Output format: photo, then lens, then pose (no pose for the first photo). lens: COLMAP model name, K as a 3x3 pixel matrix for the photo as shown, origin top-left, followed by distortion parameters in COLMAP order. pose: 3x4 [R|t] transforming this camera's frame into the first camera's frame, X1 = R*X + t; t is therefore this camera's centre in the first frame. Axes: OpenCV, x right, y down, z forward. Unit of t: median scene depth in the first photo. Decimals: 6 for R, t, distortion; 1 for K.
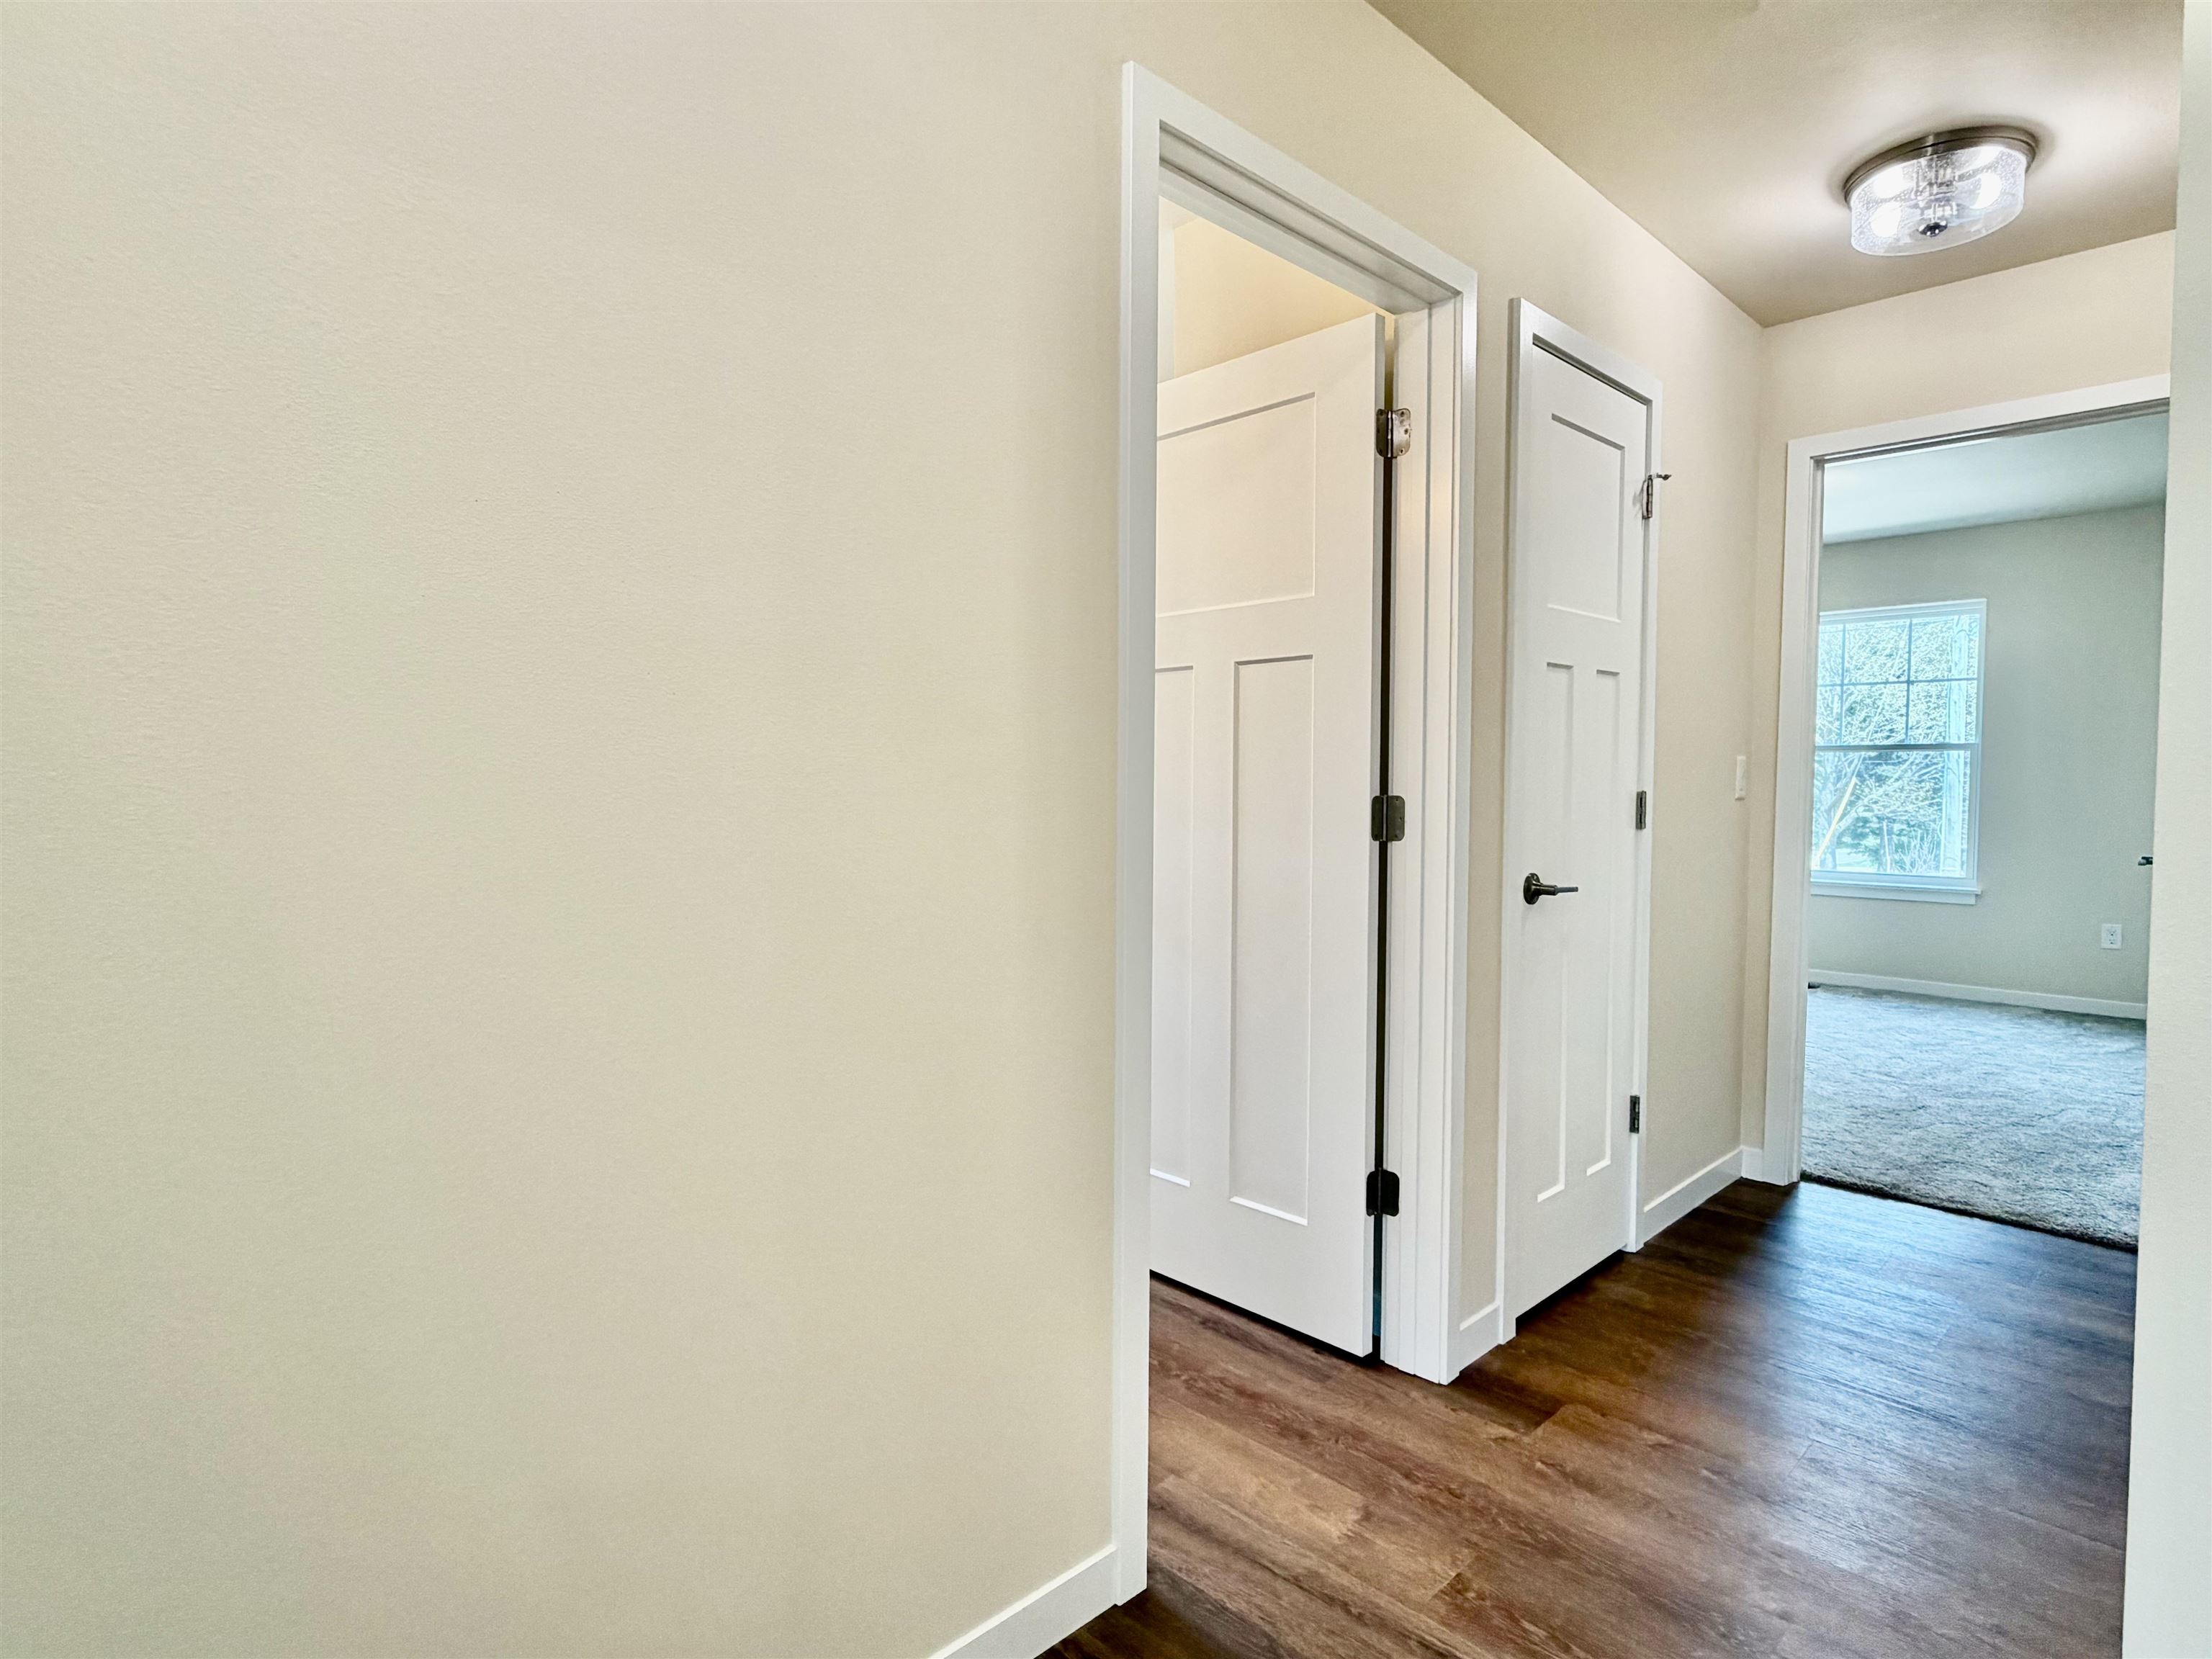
lens RADIAL K [[1180.2, 0, 1106.0], [0, 1180.2, 829.5], [0, 0, 1]] dist [0.001527, 0.000716]
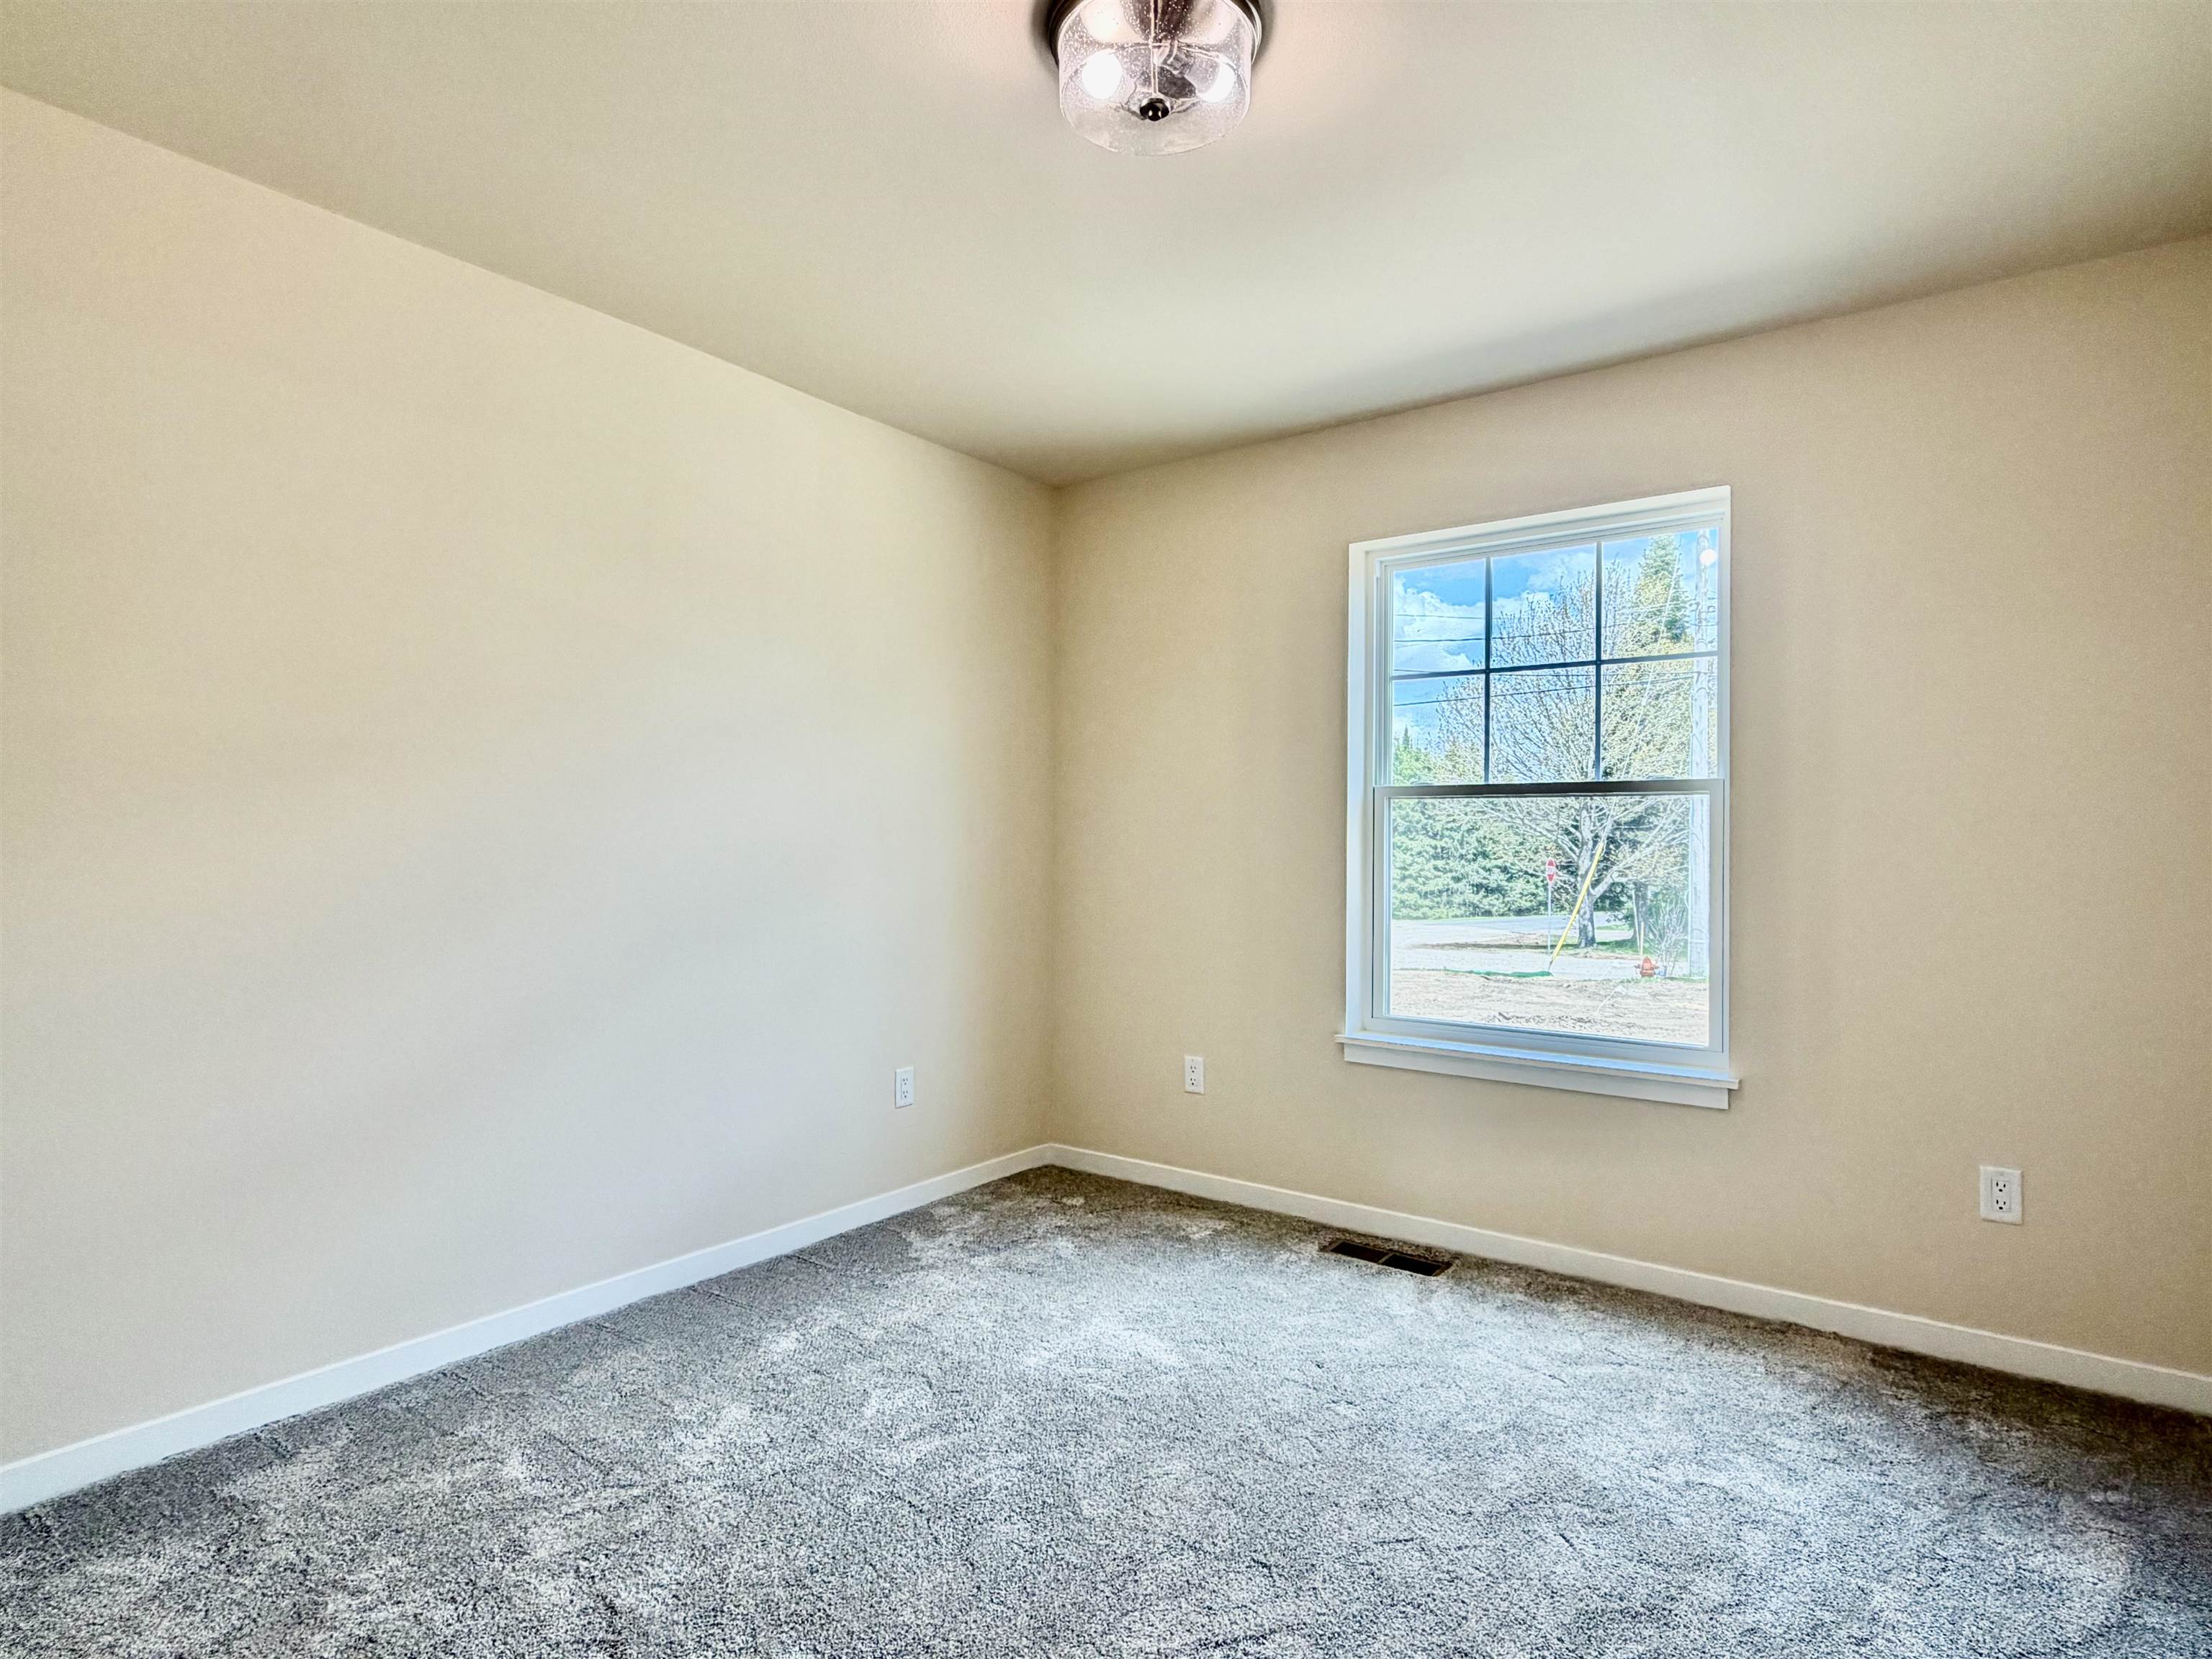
lens RADIAL K [[1194.5, 0, 1105.5], [0, 1194.5, 832.8], [0, 0, 1]] dist [-0.001082, -0.000123]
pose [[0.987315, 0.001285, 0.158771, 0.558216], [0.007020, 0.998636, -0.051737, -0.035479], [-0.158621, 0.052195, 0.985959, 0.759345]]
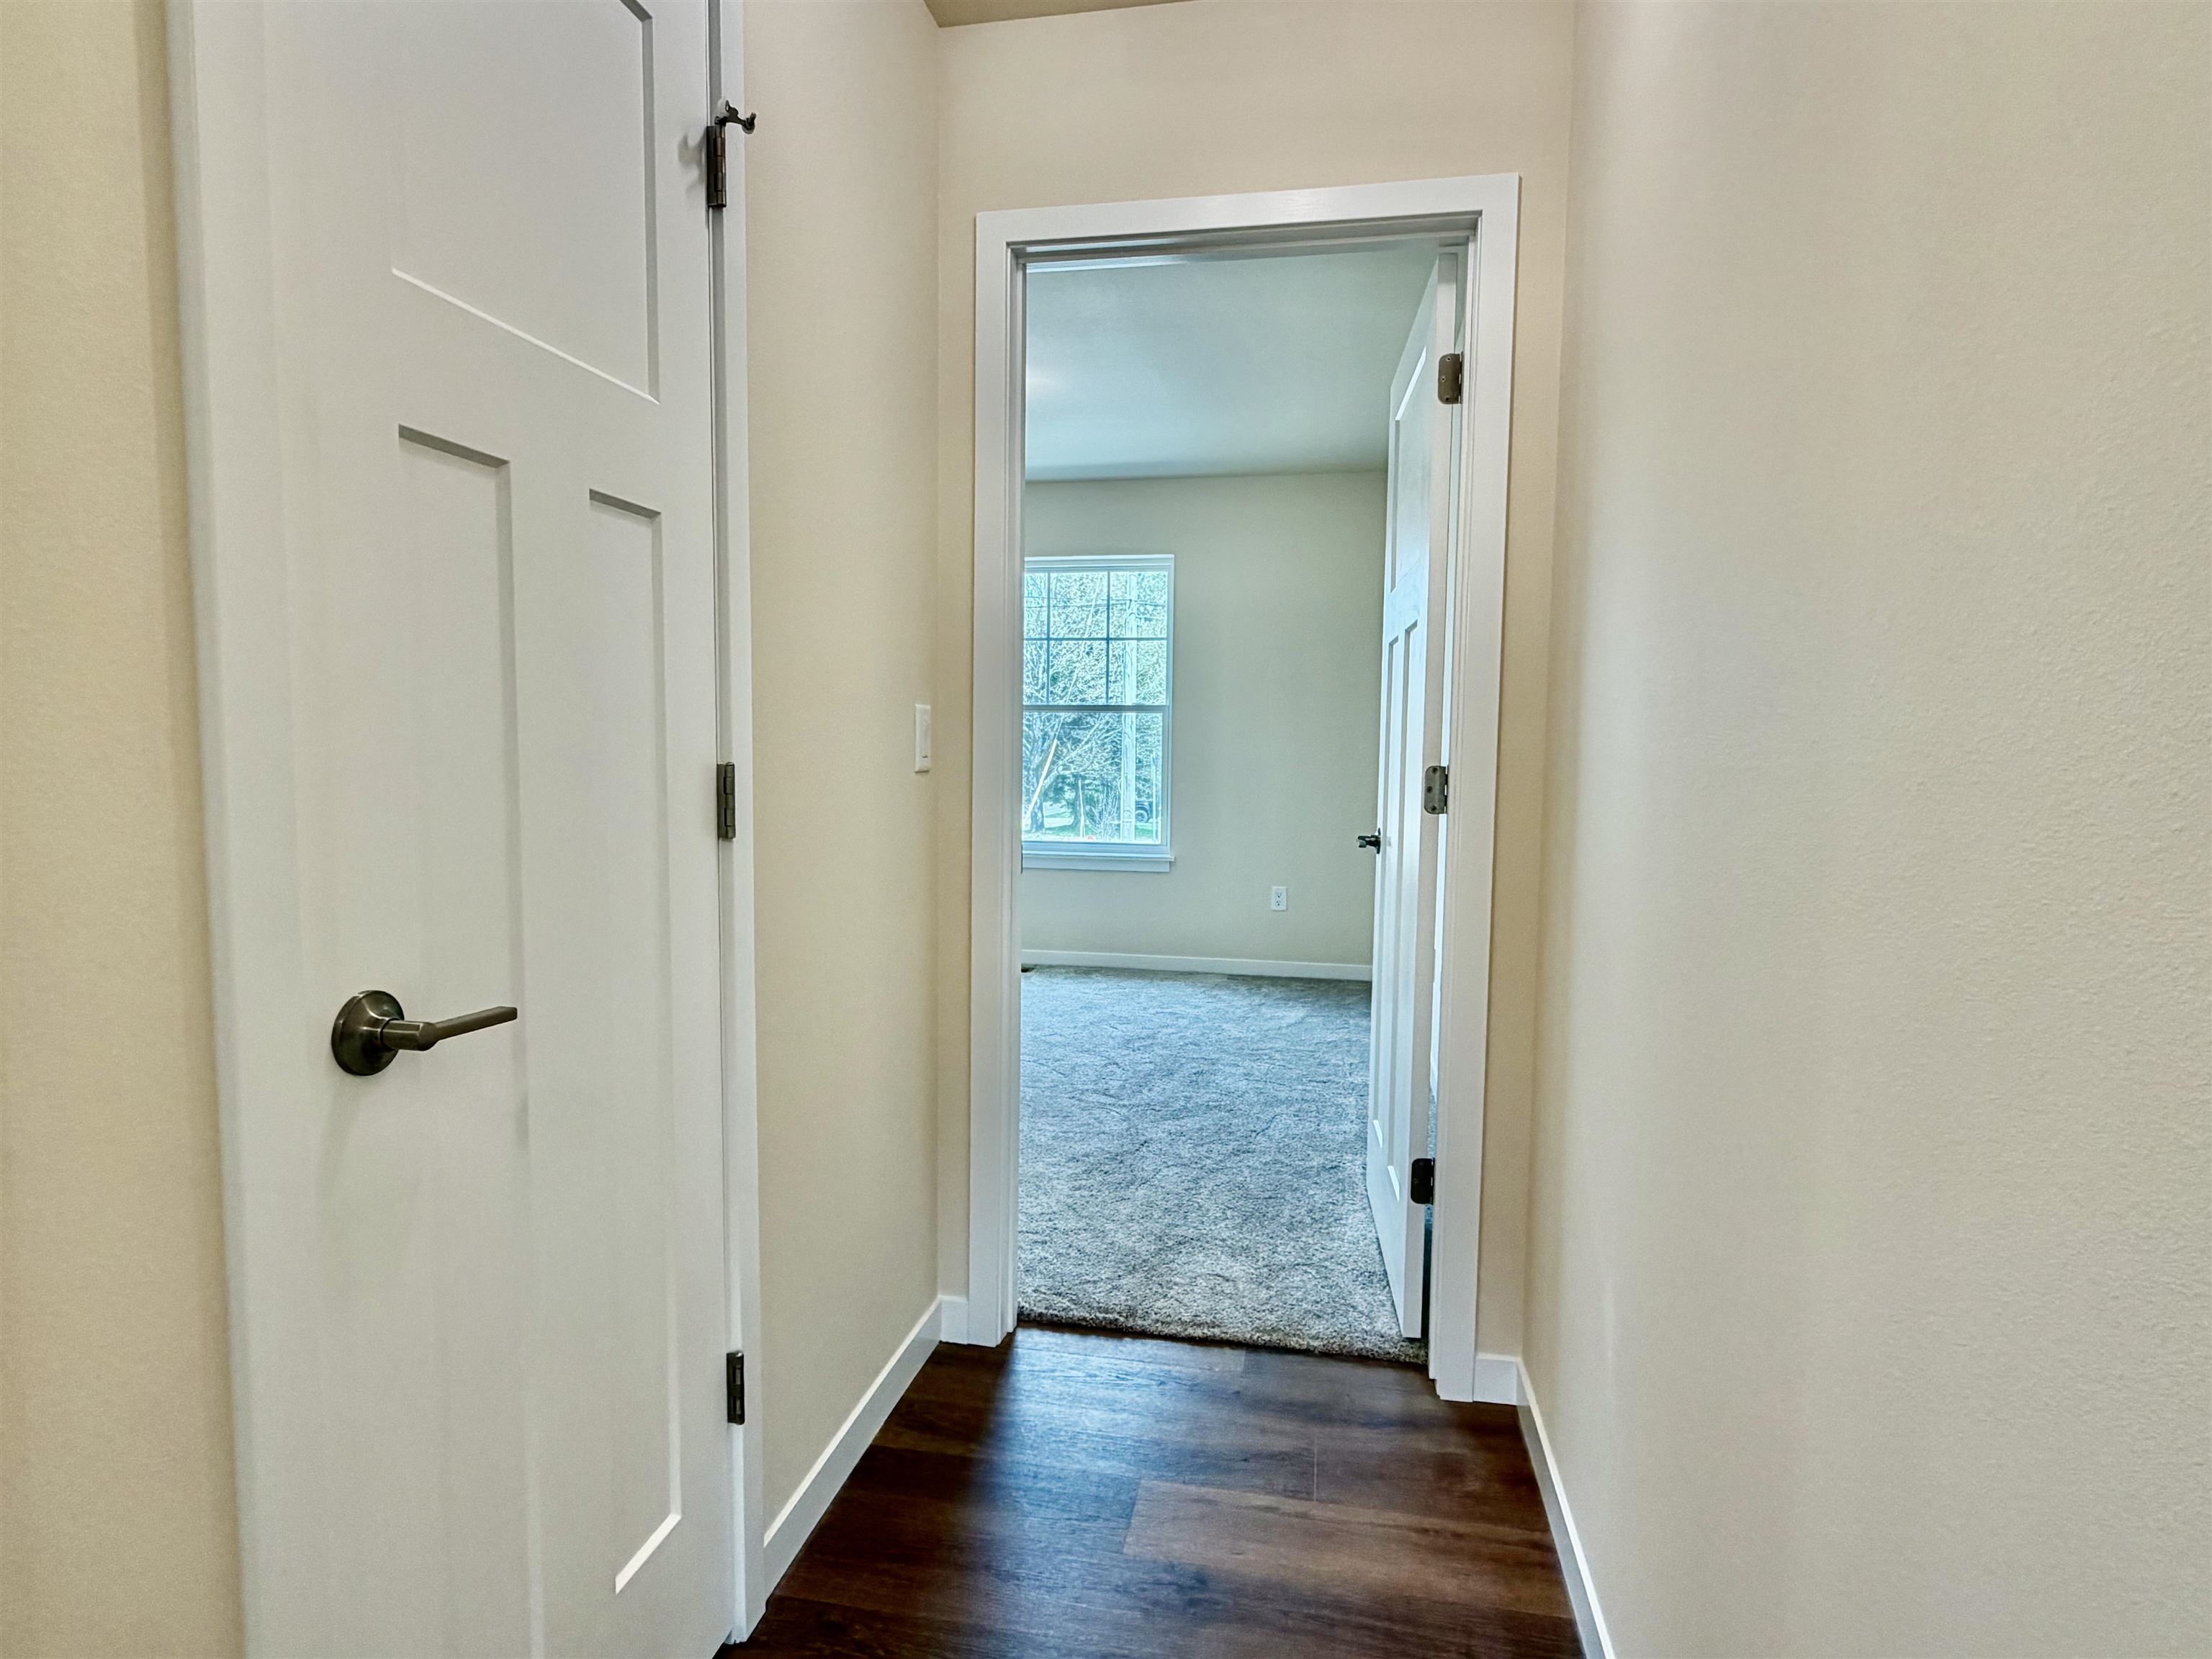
lens RADIAL K [[1194.5, 0, 1105.5], [0, 1194.5, 832.8], [0, 0, 1]] dist [-0.001082, -0.000123]
pose [[0.821725, -0.038167, 0.568605, 0.188493], [0.018075, 0.998998, 0.040936, -0.013272], [-0.569598, -0.023361, 0.821591, 0.311519]]
